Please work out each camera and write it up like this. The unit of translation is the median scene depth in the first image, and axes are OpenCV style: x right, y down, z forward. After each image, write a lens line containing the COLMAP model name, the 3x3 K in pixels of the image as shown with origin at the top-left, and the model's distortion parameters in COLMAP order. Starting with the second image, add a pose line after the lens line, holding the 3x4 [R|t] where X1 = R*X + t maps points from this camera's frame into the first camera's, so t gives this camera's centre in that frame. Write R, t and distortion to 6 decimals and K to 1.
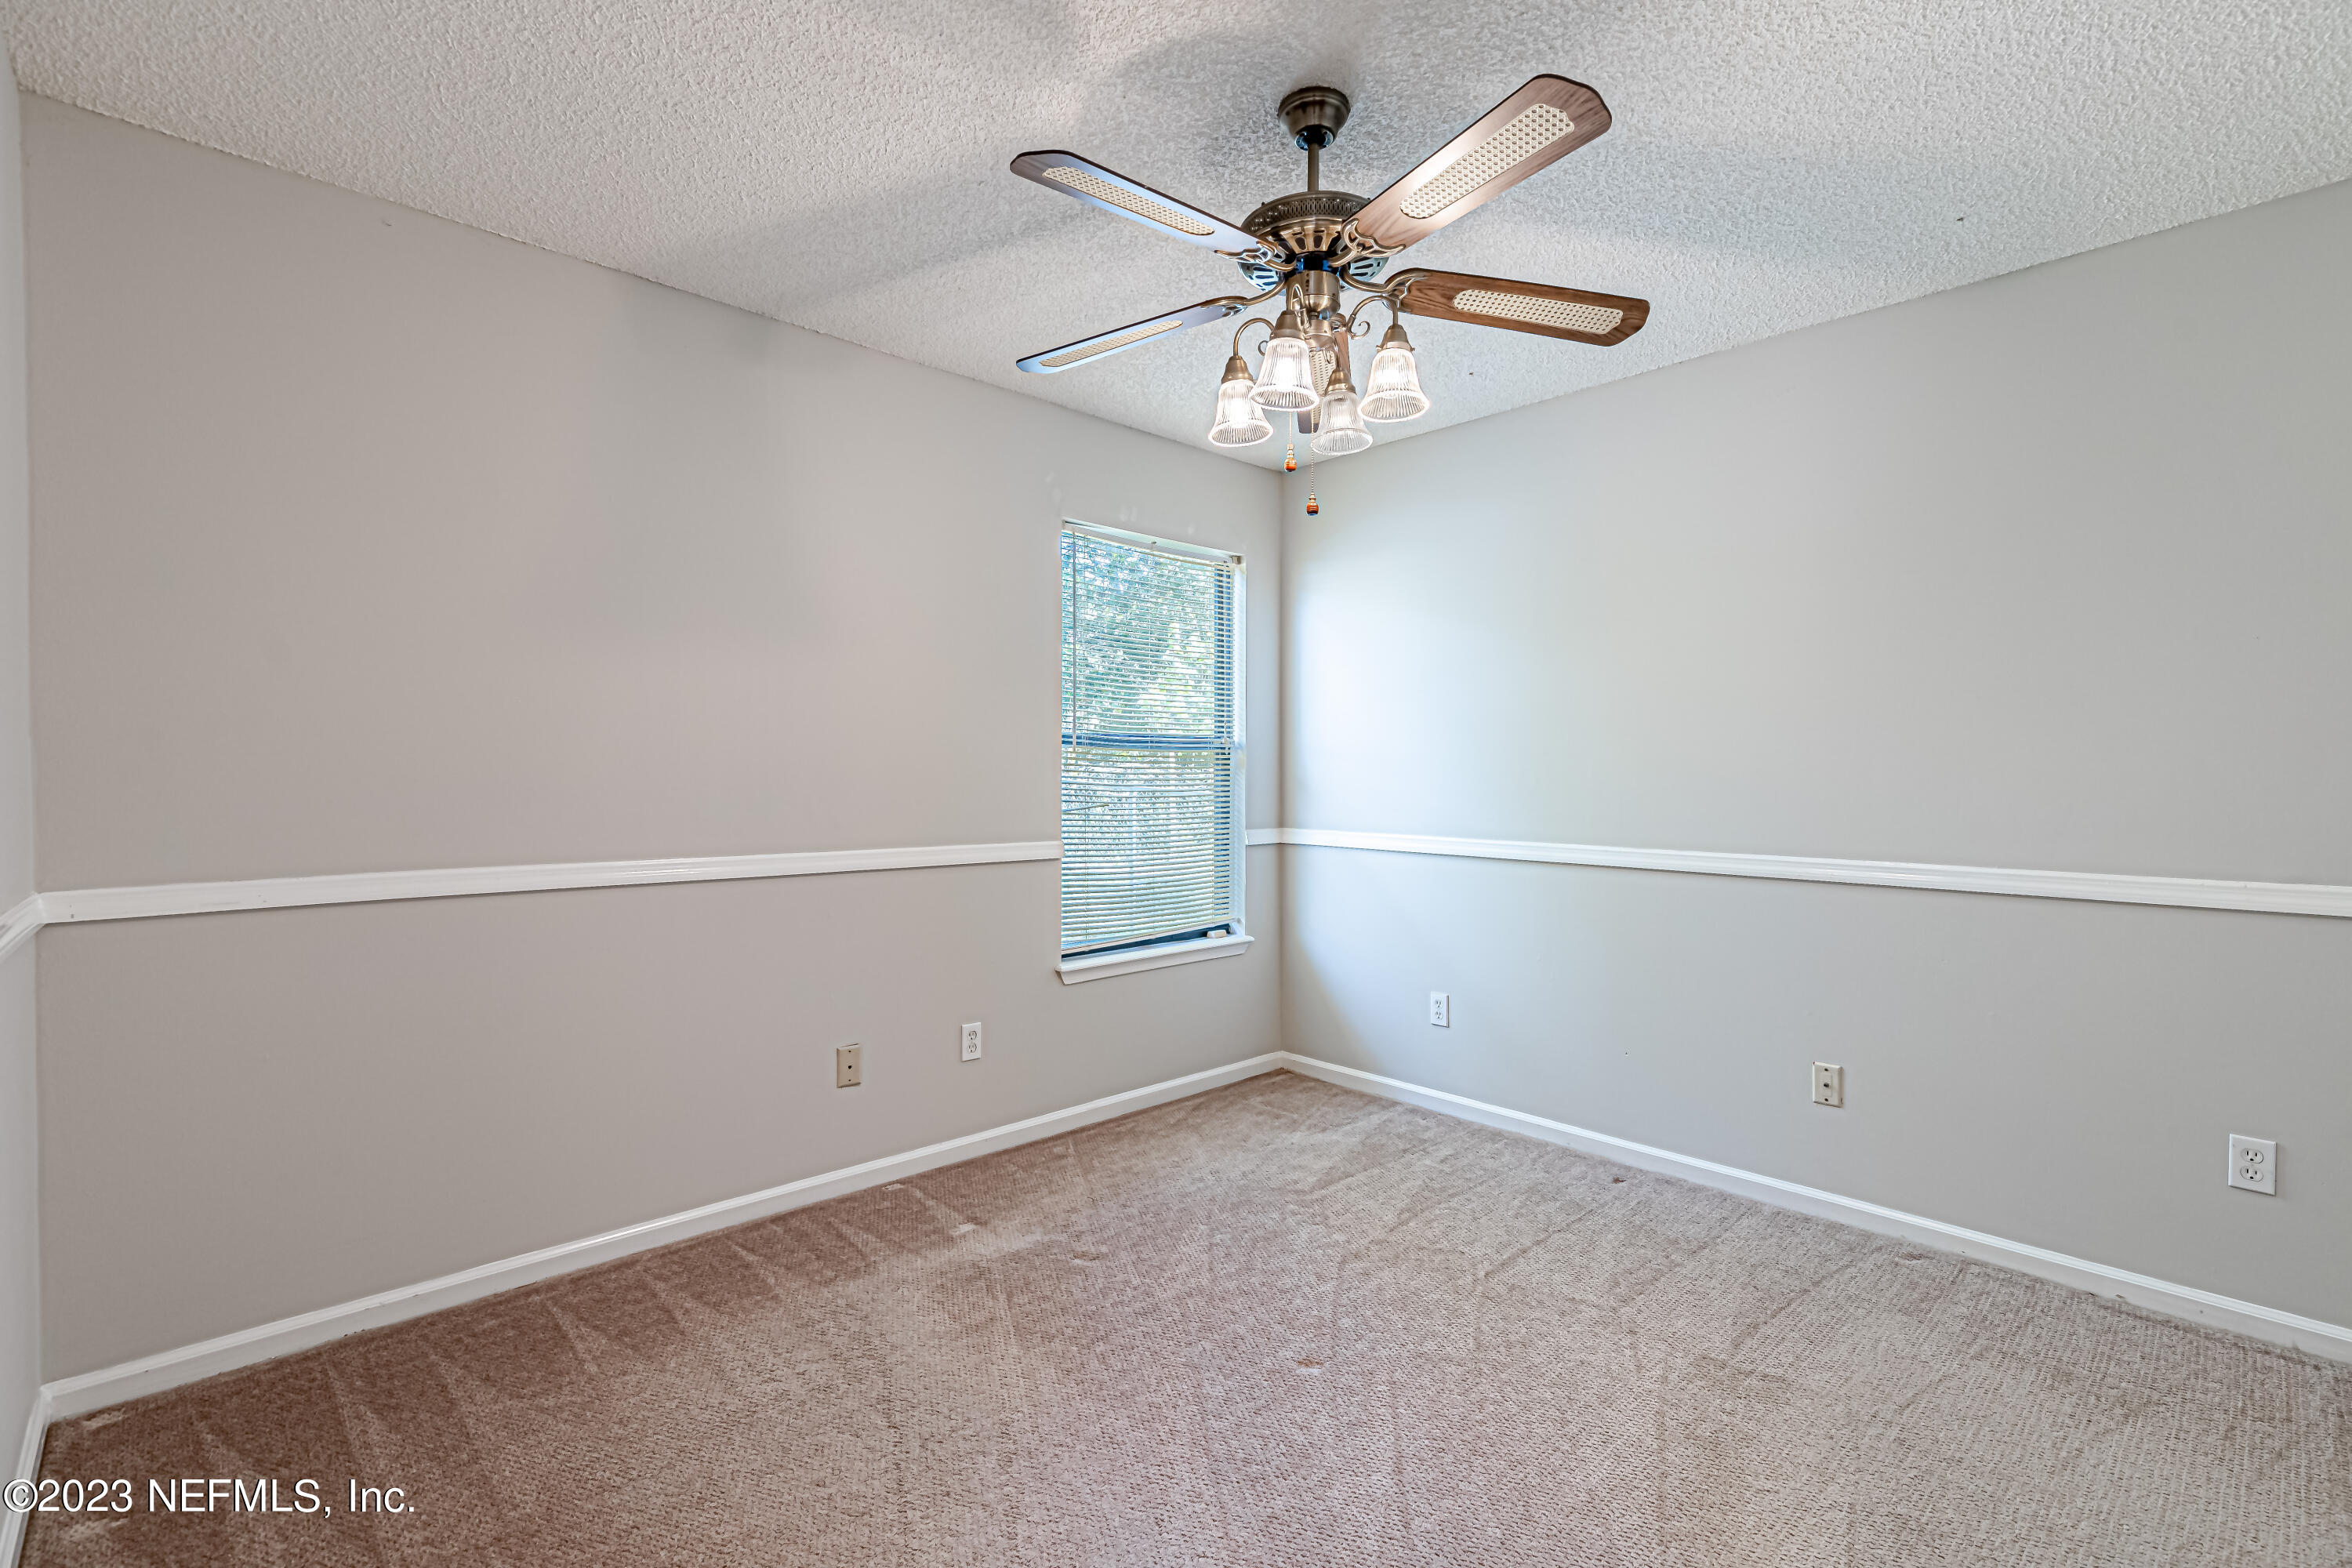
lens RADIAL K [[1062.0, 0, 1176.8], [0, 1062.0, 779.0], [0, 0, 1]] dist [0.013849, -0.003972]
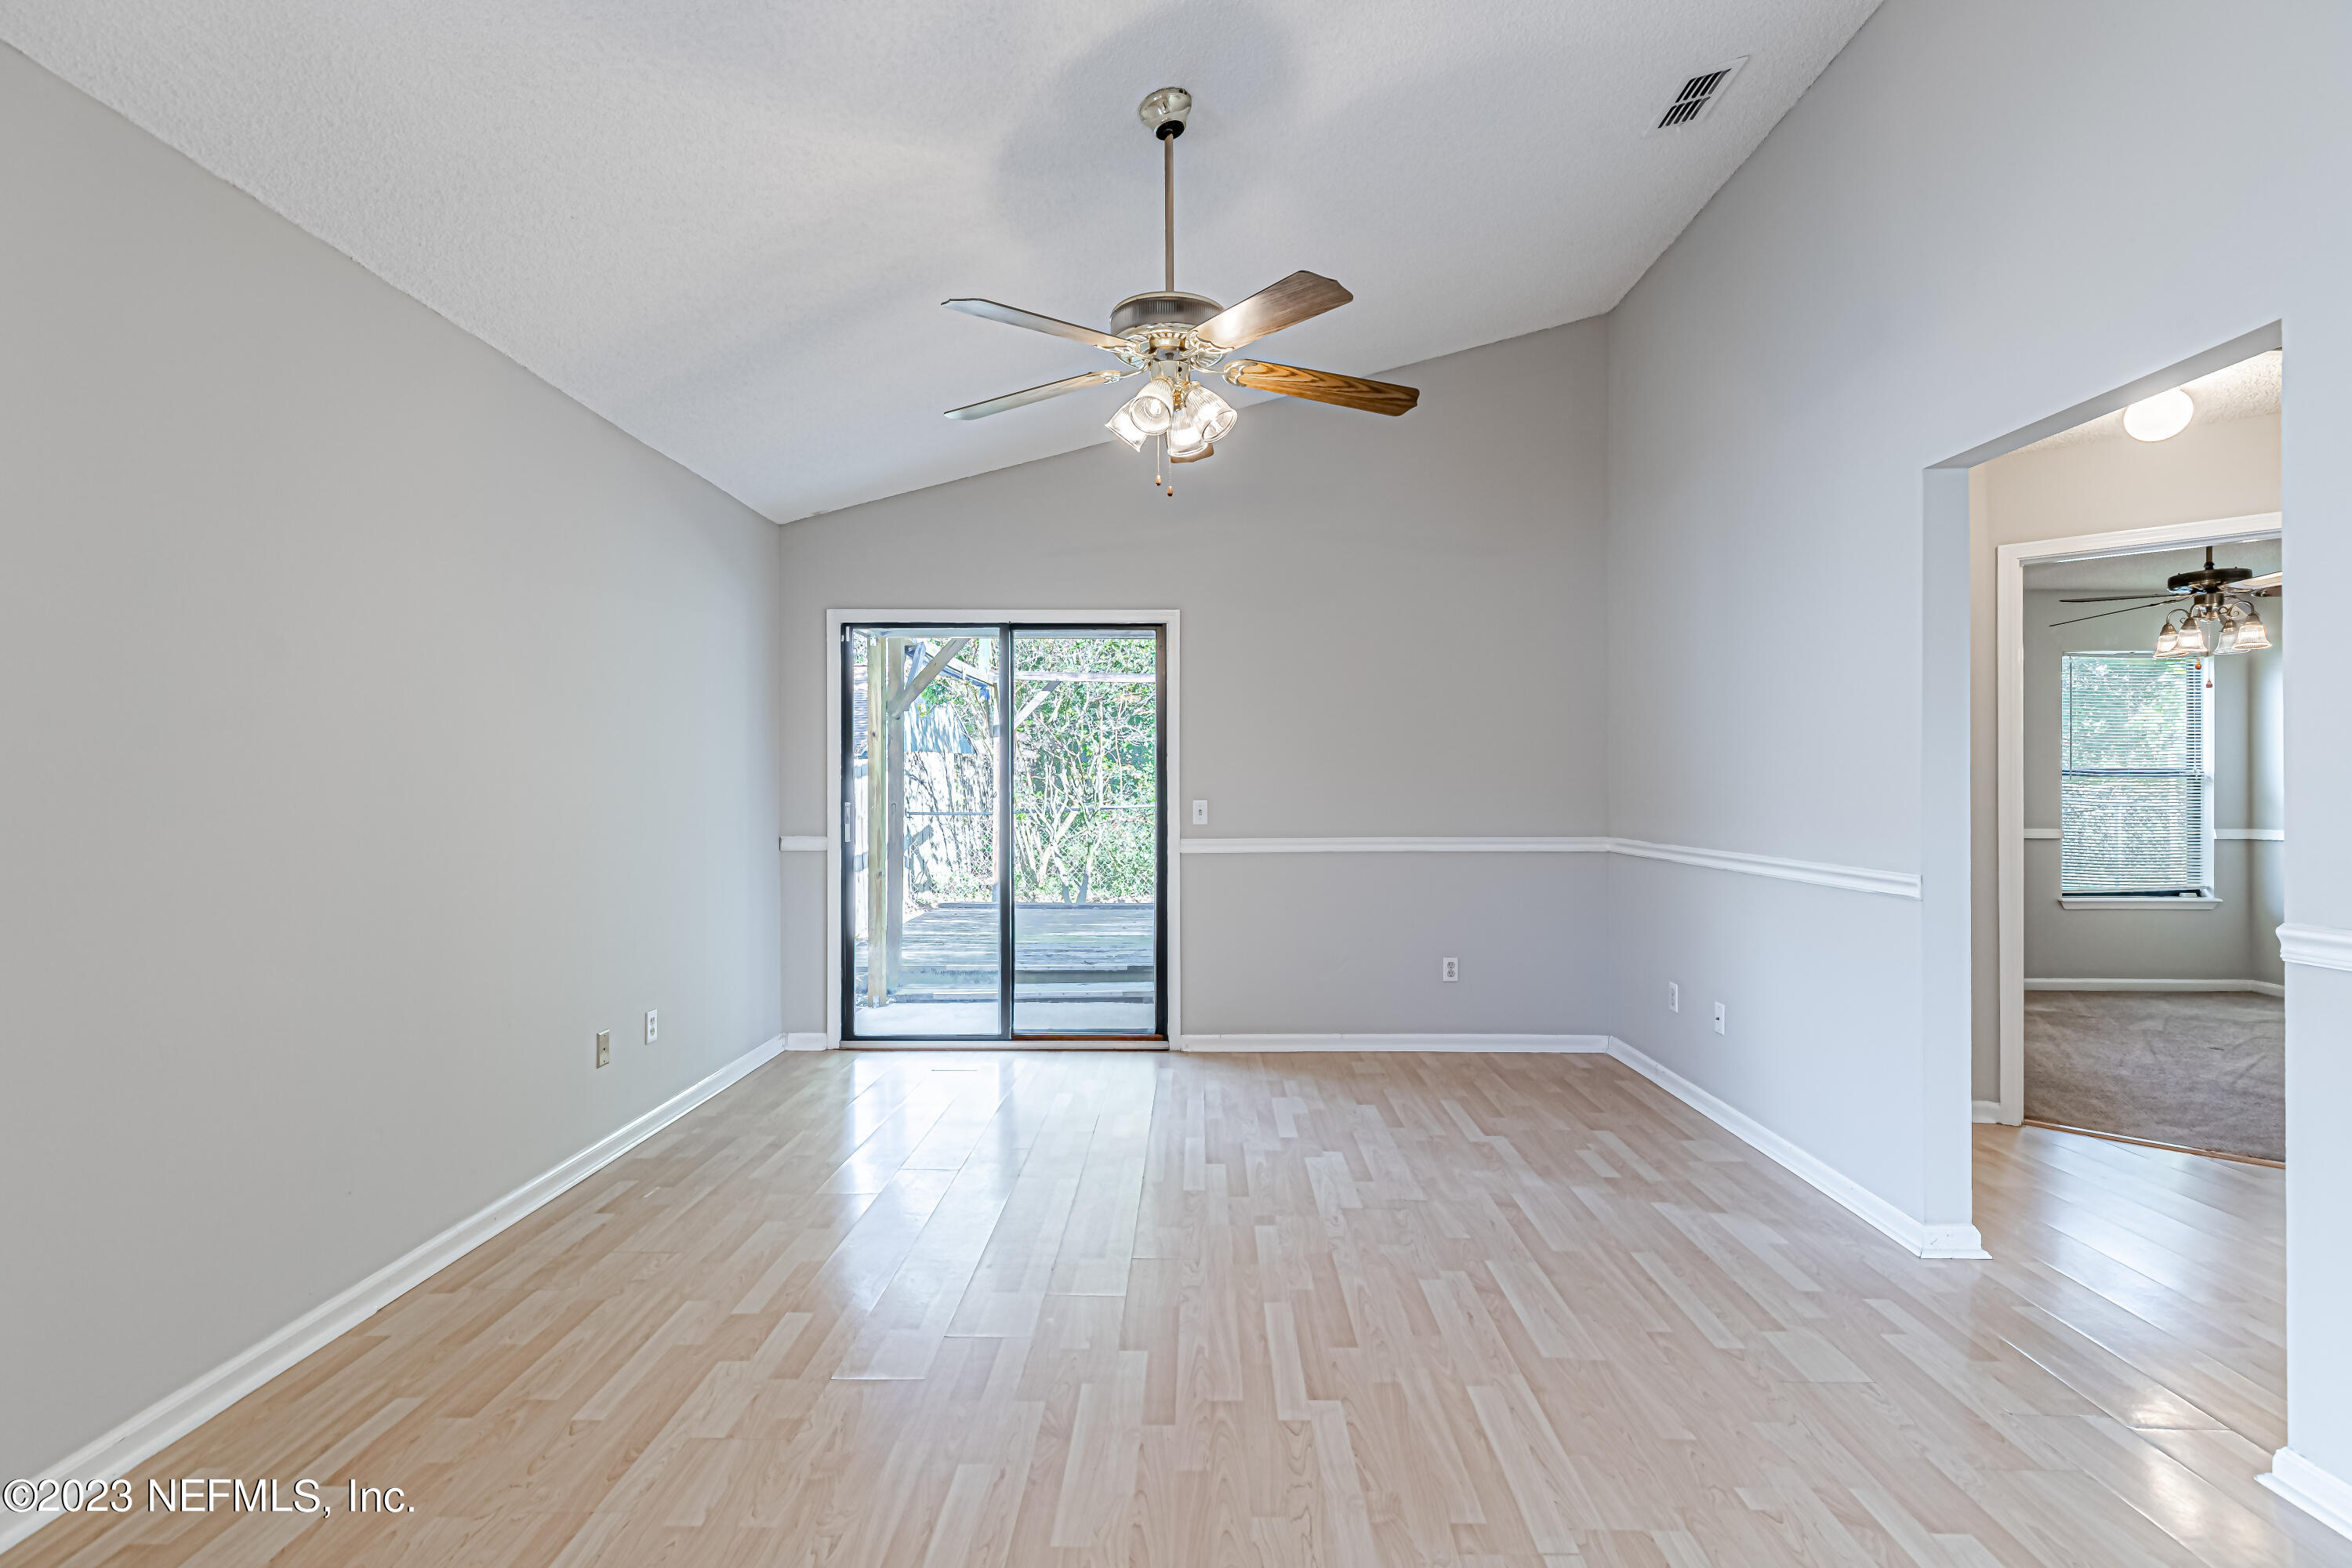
lens RADIAL K [[1062.0, 0, 1175.1], [0, 1062.0, 786.2], [0, 0, 1]] dist [0.013849, -0.003972]
pose [[0.719039, -0.001517, -0.694968, 0.062113], [-0.002887, 0.999982, -0.005170, -0.001978], [0.694964, 0.005724, 0.719022, -1.166618]]
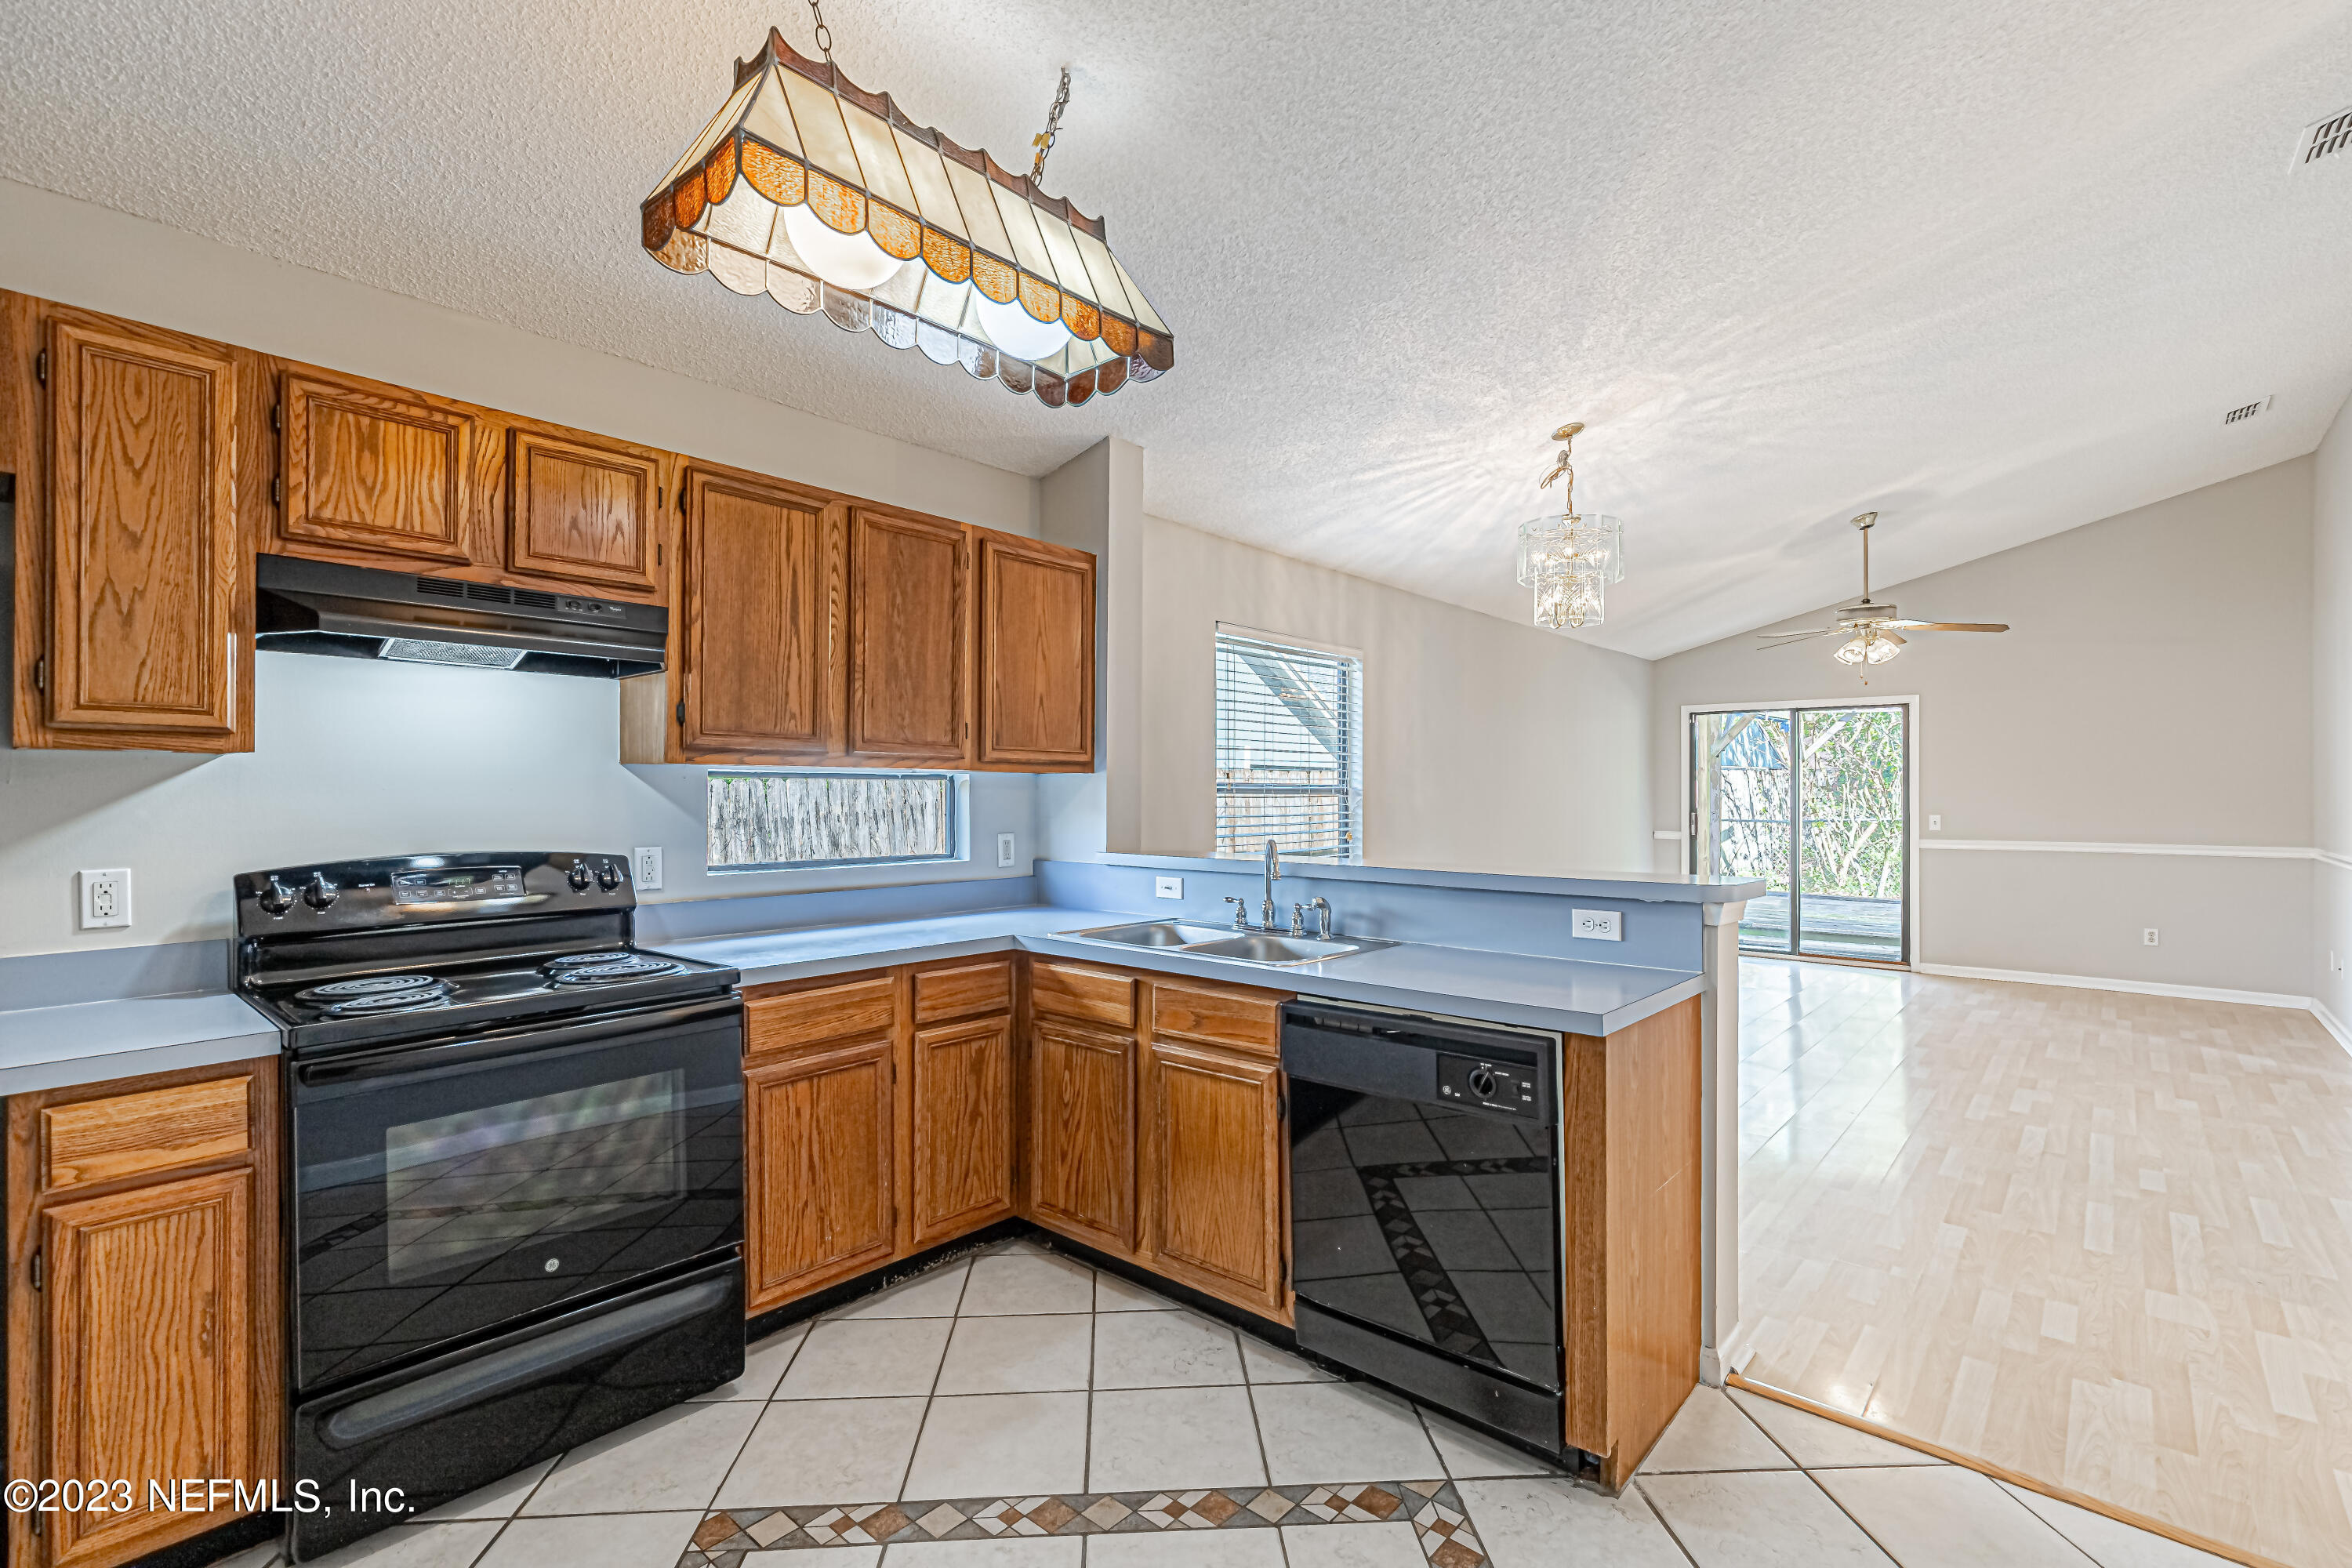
lens RADIAL K [[1062.0, 0, 1172.1], [0, 1062.0, 793.1], [0, 0, 1]] dist [0.013849, -0.003972]
pose [[0.098394, 0.001248, -0.995147, 2.376003], [-0.008682, 0.999962, 0.000396, -0.045884], [0.995110, 0.008601, 0.098401, -2.772700]]
